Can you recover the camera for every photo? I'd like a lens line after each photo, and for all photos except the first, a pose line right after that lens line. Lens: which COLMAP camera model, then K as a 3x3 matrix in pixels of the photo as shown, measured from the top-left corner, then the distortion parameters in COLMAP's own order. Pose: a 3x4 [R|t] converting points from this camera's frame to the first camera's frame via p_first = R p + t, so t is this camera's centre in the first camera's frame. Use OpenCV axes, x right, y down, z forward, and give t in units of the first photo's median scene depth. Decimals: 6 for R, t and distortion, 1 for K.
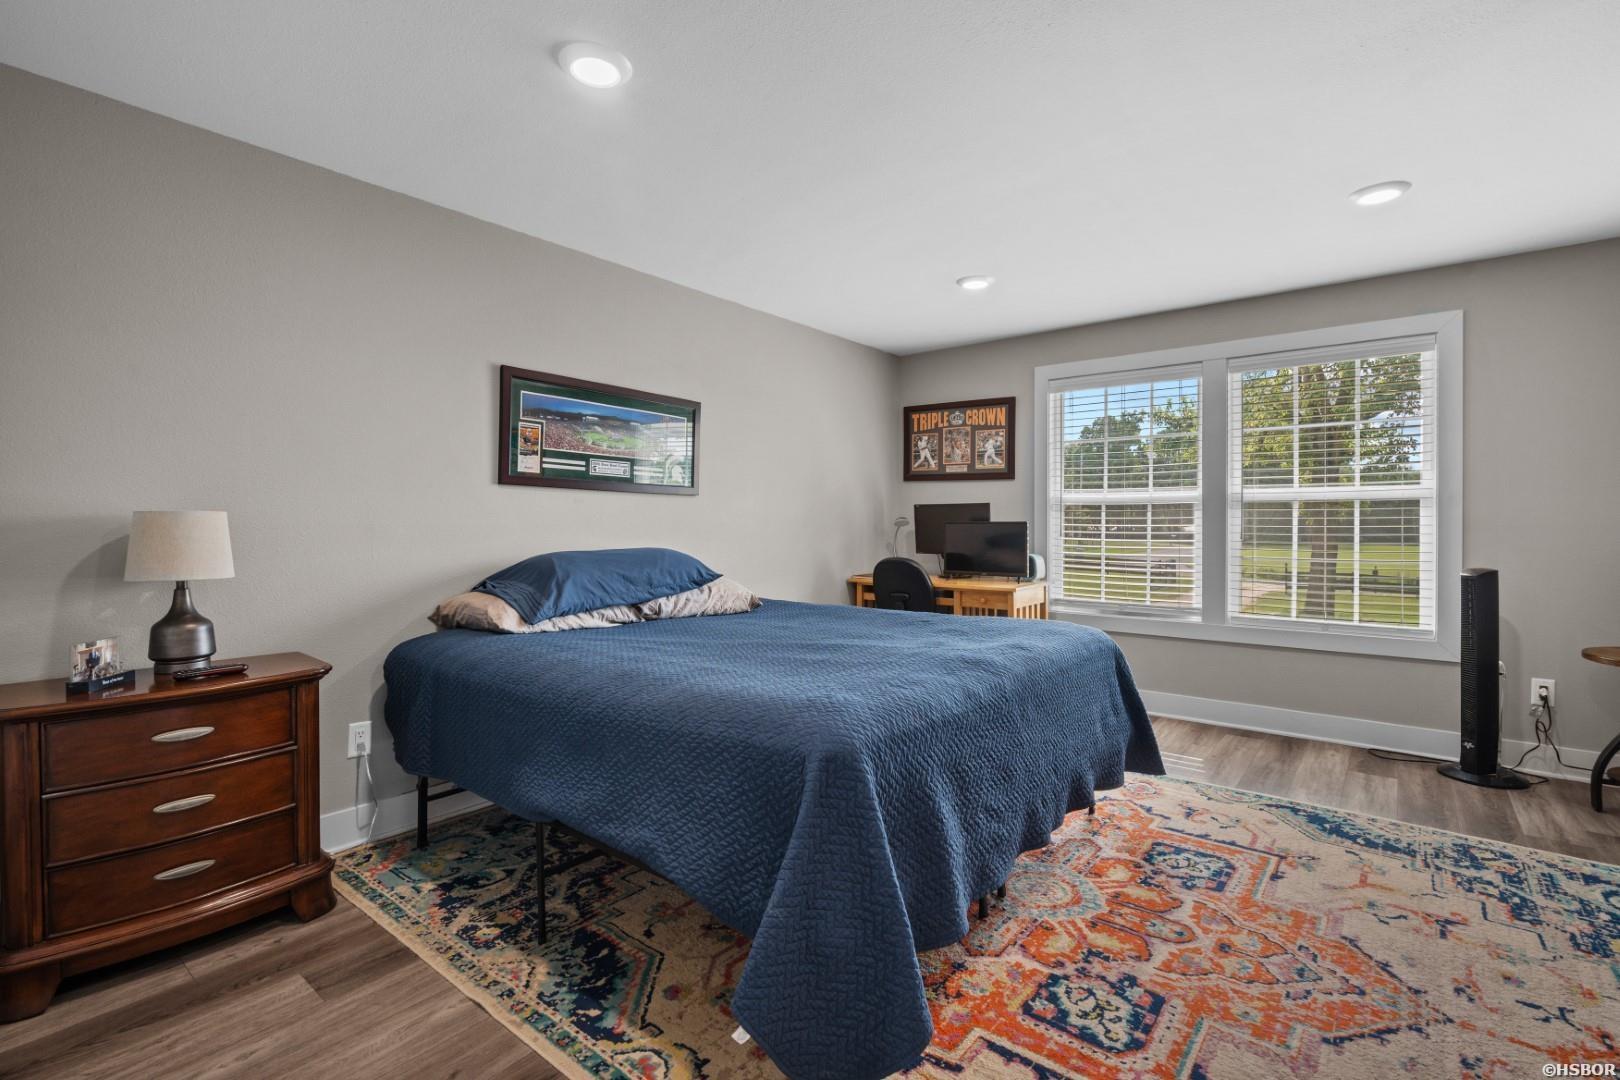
lens RADIAL K [[738.1, 0, 810.0], [0, 738.1, 540.0], [0, 0, 1]] dist [-0.002706, -0.000153]
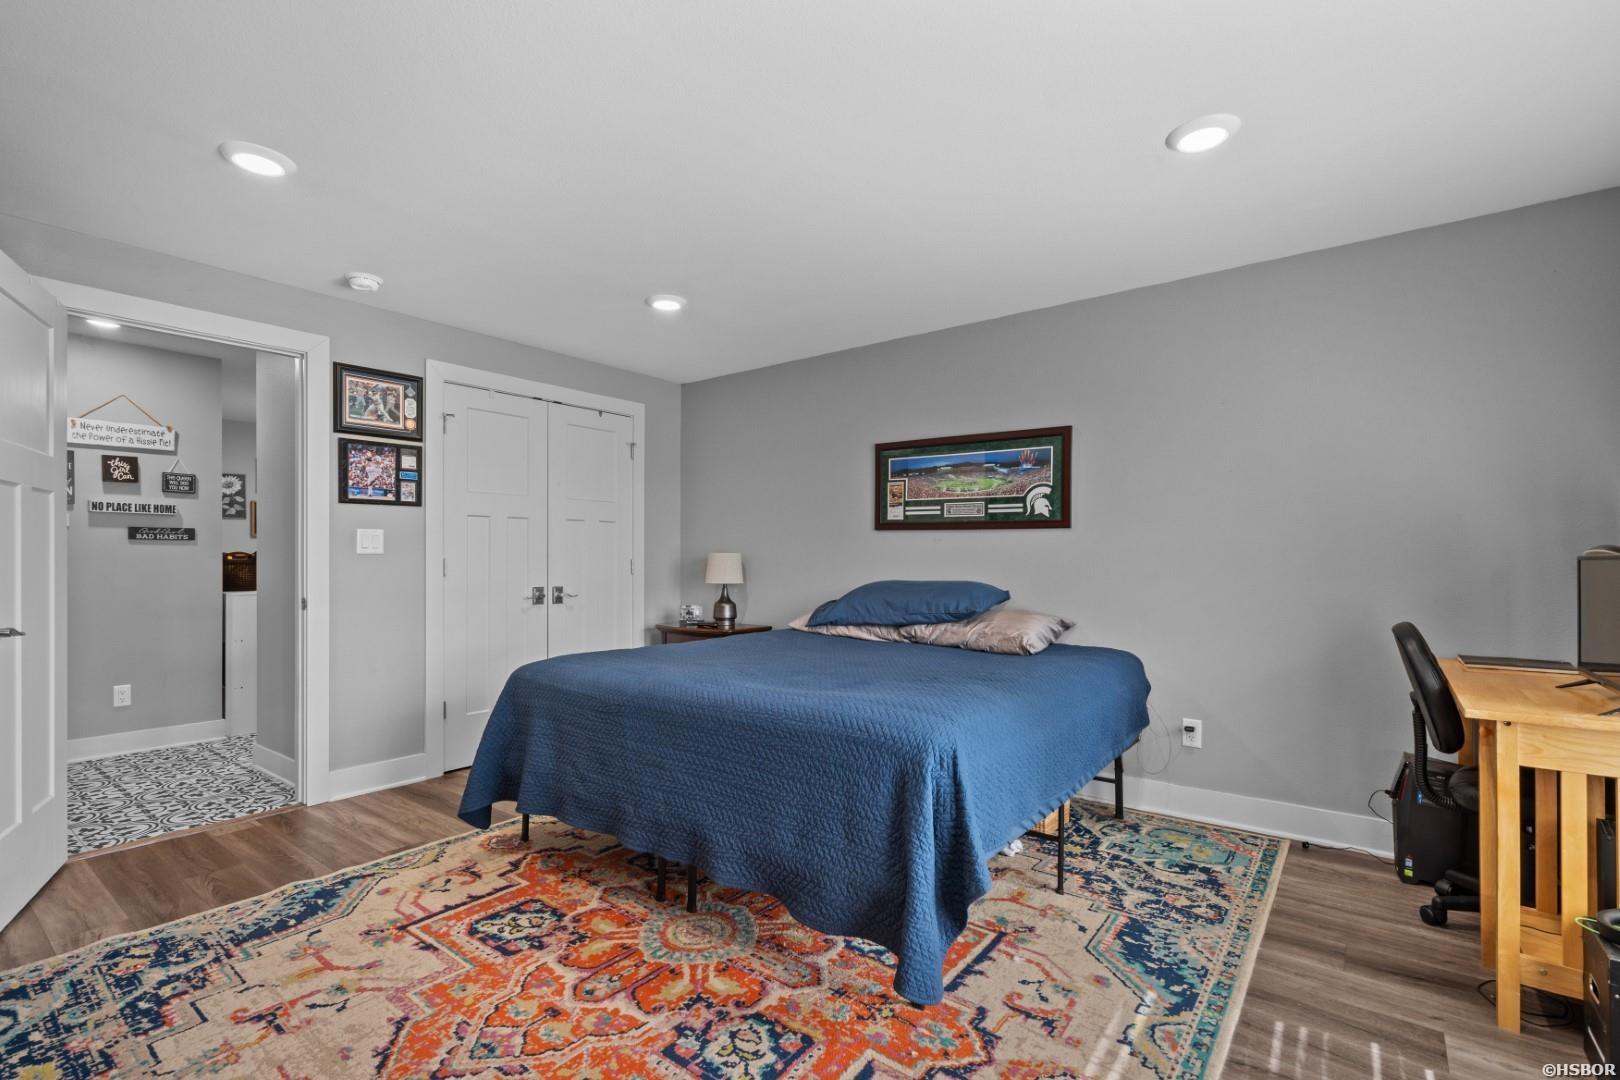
lens RADIAL K [[752.6, 0, 803.4], [0, 752.6, 564.5], [0, 0, 1]] dist [-0.002542, 0.000204]
pose [[0.009786, 0.008329, -0.999917, 1.237789], [-0.023697, 0.999686, 0.008095, -0.023543], [0.999671, 0.023615, 0.009980, 1.058487]]
